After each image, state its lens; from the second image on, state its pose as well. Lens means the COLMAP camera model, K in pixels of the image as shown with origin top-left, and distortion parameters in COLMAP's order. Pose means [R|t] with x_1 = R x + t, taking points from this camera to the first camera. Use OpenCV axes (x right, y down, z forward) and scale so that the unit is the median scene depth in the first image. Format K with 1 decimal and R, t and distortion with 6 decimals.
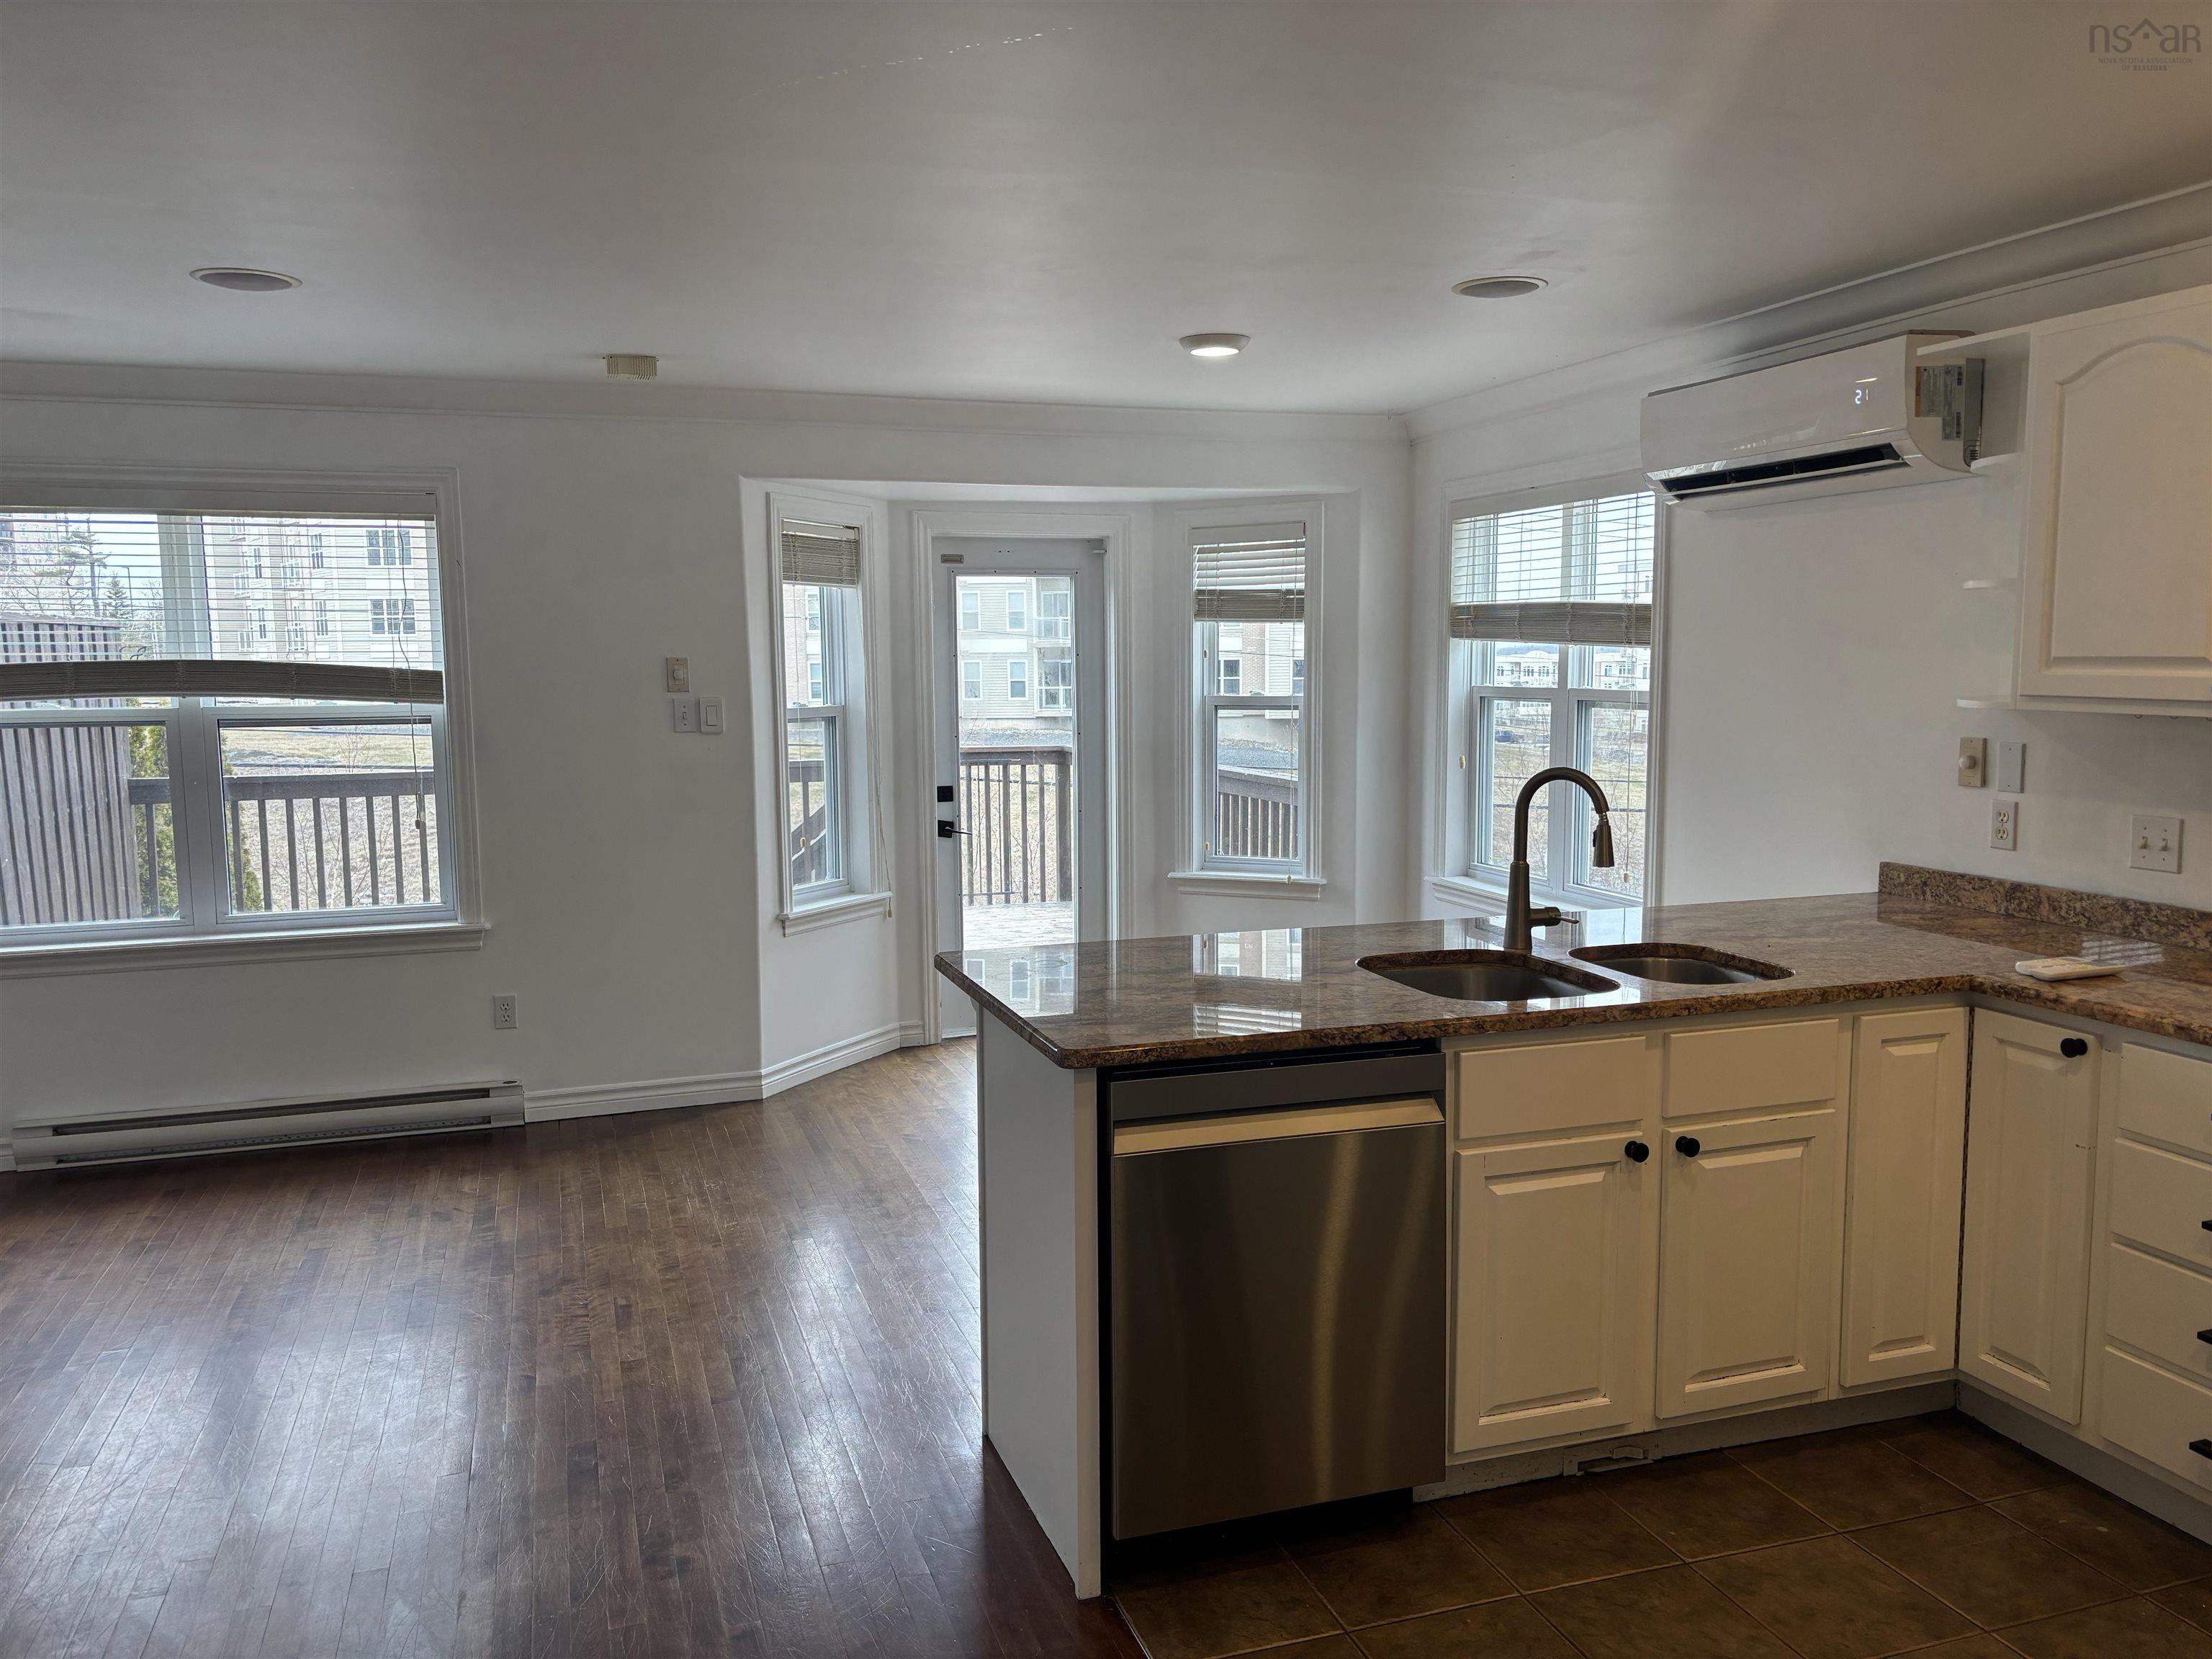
lens RADIAL K [[1675.9, 0, 1106.0], [0, 1675.9, 829.5], [0, 0, 1]] dist [0.086210, -0.076867]
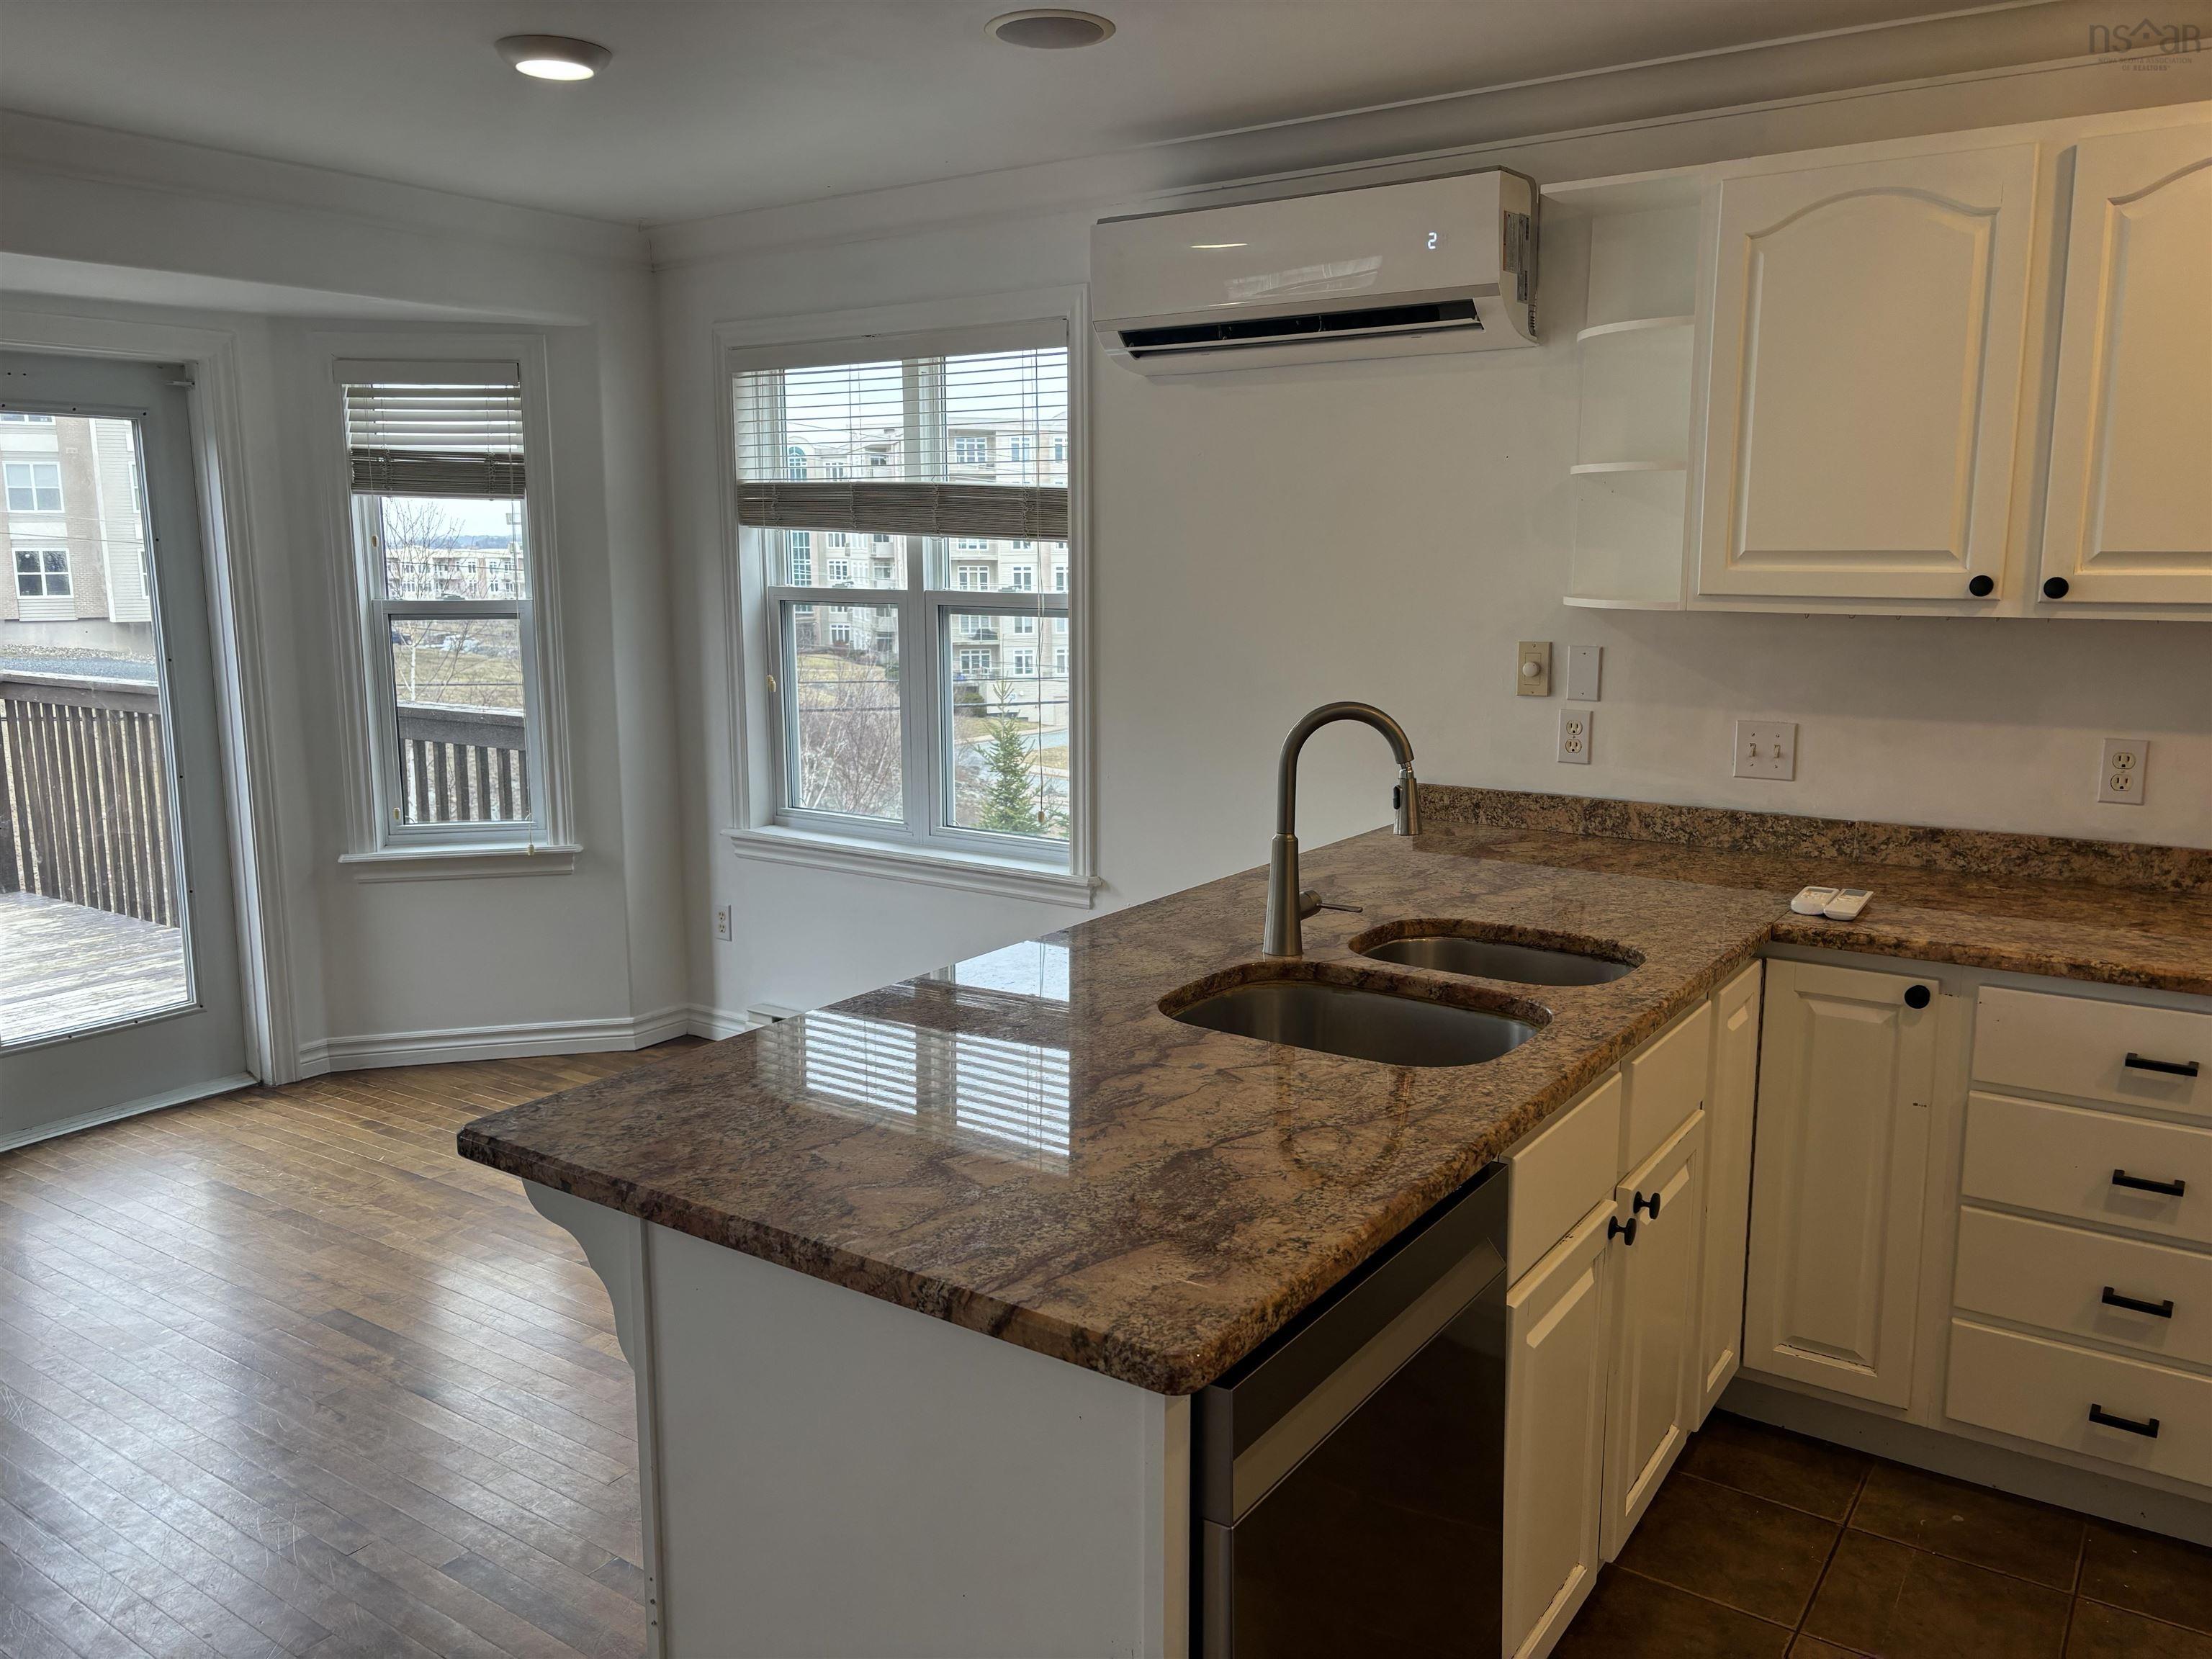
lens RADIAL K [[1665.8, 0, 1105.1], [0, 1665.8, 817.3], [0, 0, 1]] dist [0.035948, -0.010152]
pose [[0.801010, -0.089530, 0.591919, -0.152363], [0.057750, 0.995699, 0.072453, -0.028517], [-0.595859, -0.023852, 0.802735, 0.311864]]
